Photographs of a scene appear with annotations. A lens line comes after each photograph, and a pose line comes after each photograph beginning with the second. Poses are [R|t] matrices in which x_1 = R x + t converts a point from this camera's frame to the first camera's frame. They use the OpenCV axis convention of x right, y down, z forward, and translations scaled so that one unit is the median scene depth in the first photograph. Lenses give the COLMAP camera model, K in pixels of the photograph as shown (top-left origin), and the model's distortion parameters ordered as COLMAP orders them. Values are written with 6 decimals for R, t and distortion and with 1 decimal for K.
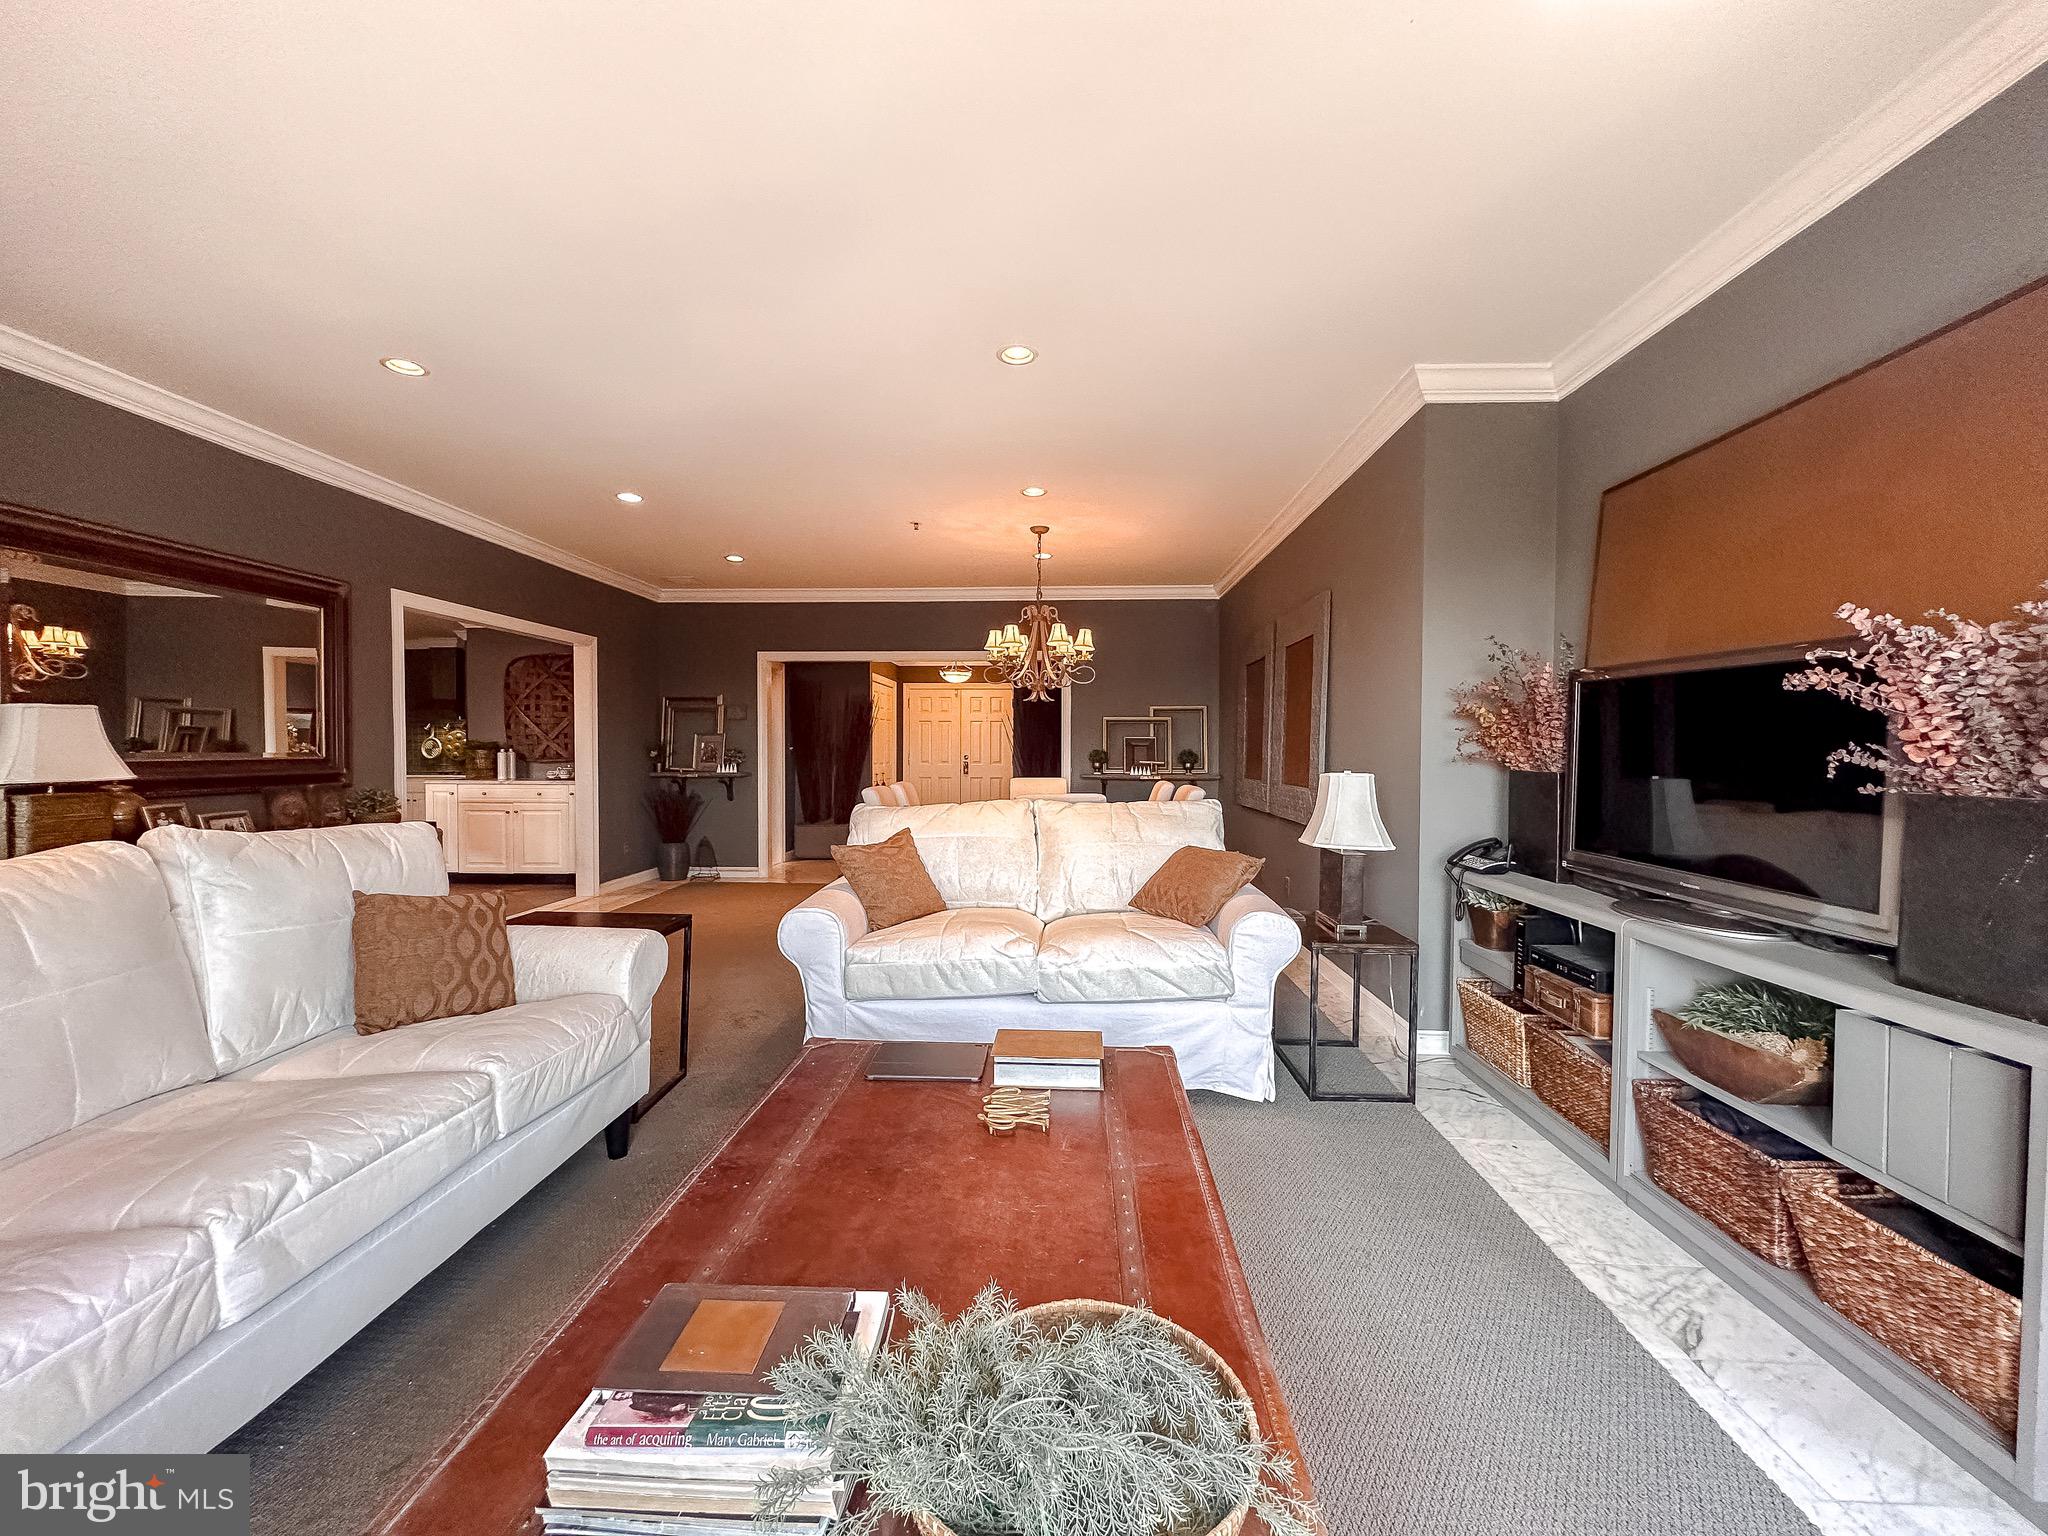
lens RADIAL K [[819.2, 0, 1025.8], [0, 819.2, 766.6], [0, 0, 1]] dist [-0.001038, 0.000223]
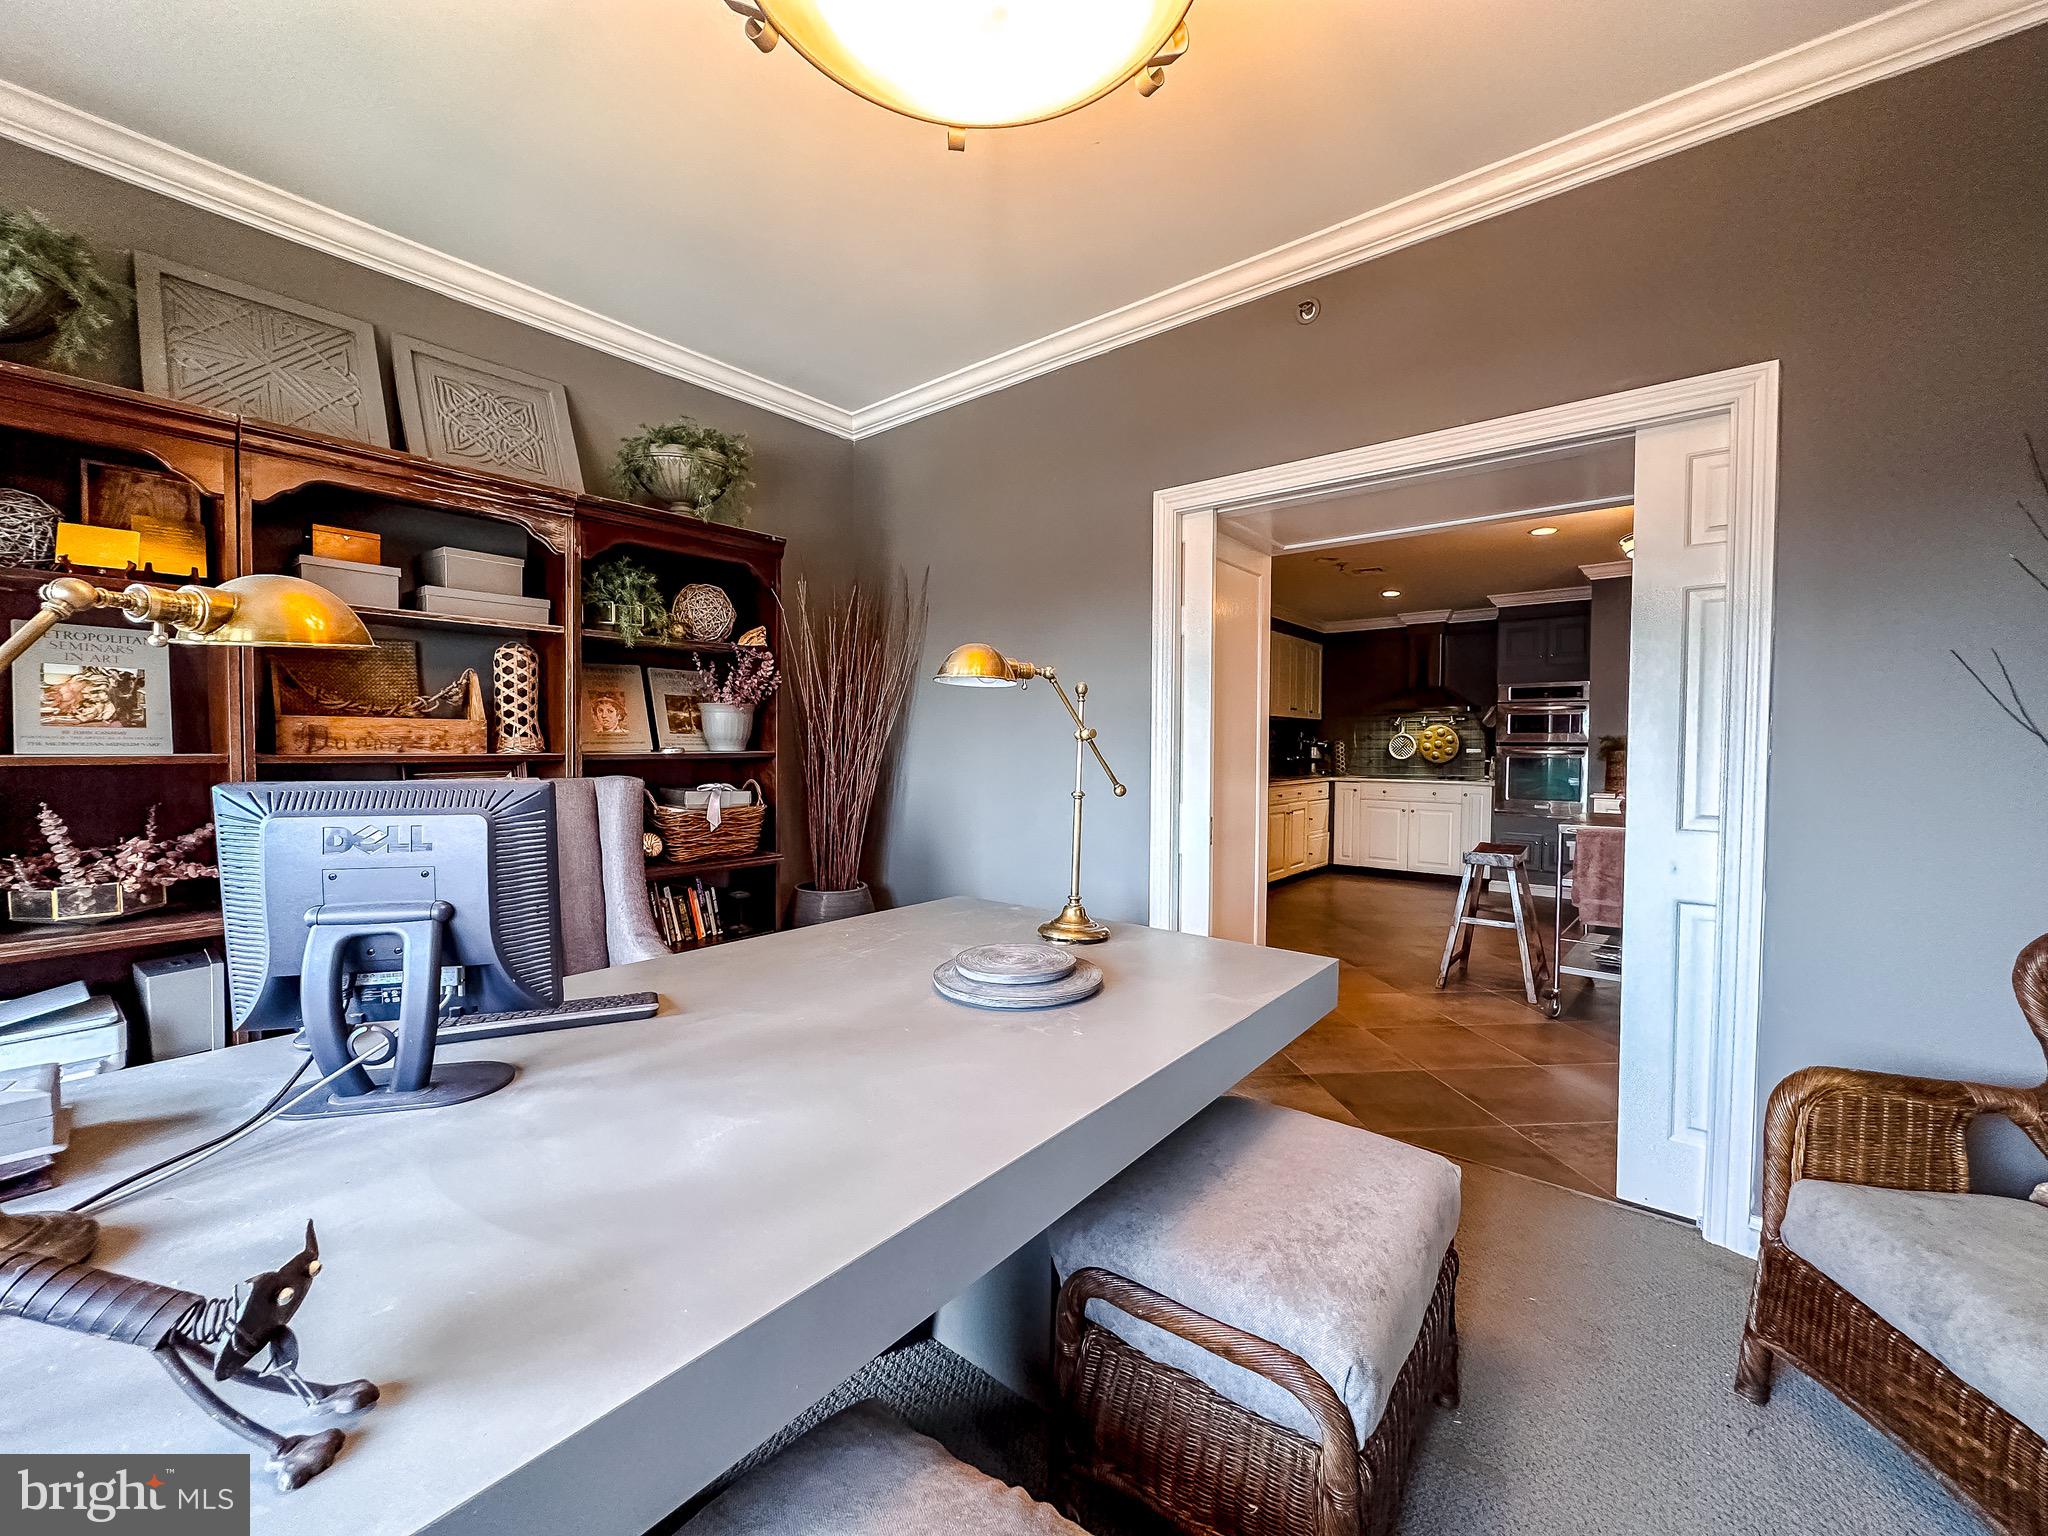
lens RADIAL K [[819.2, 0, 1027.9], [0, 819.2, 771.0], [0, 0, 1]] dist [-0.001038, 0.000223]
pose [[0.808471, 0.021683, -0.588136, -1.278181], [-0.017255, 0.999765, 0.013140, -0.005684], [0.588283, -0.000475, 0.808655, 0.245954]]
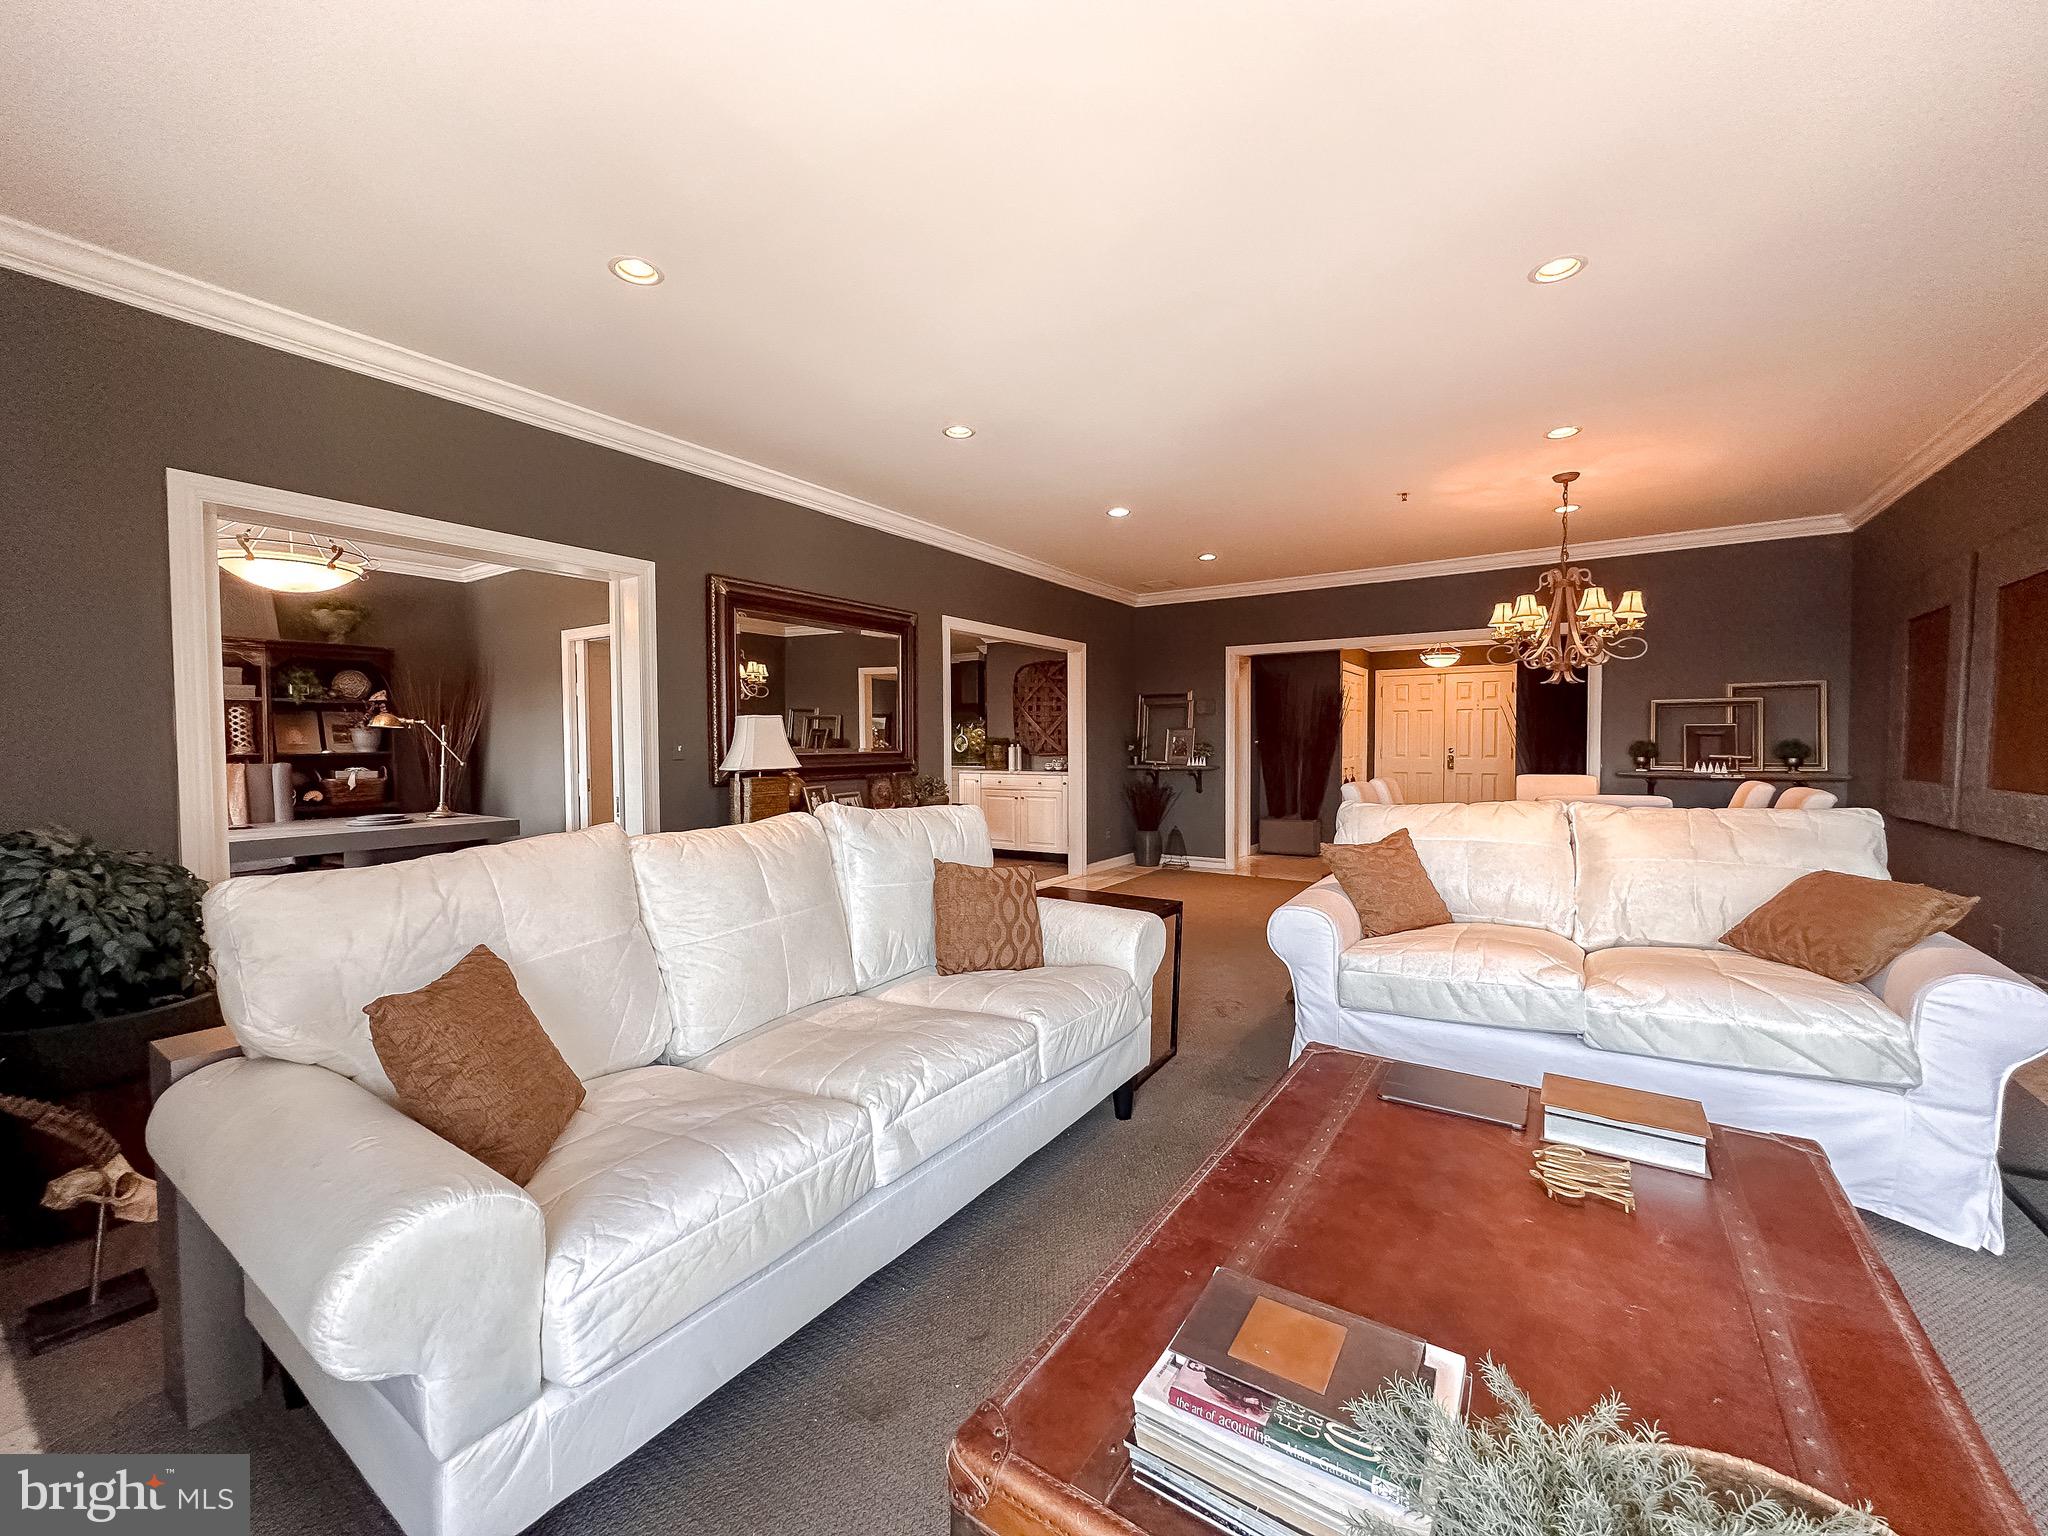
lens RADIAL K [[819.2, 0, 1025.1], [0, 819.2, 767.2], [0, 0, 1]] dist [-0.001038, 0.000223]
pose [[0.857294, 0.008757, -0.514753, -0.032121], [-0.004151, 0.999940, 0.010097, -0.000720], [0.514810, -0.006519, 0.857279, 0.000058]]
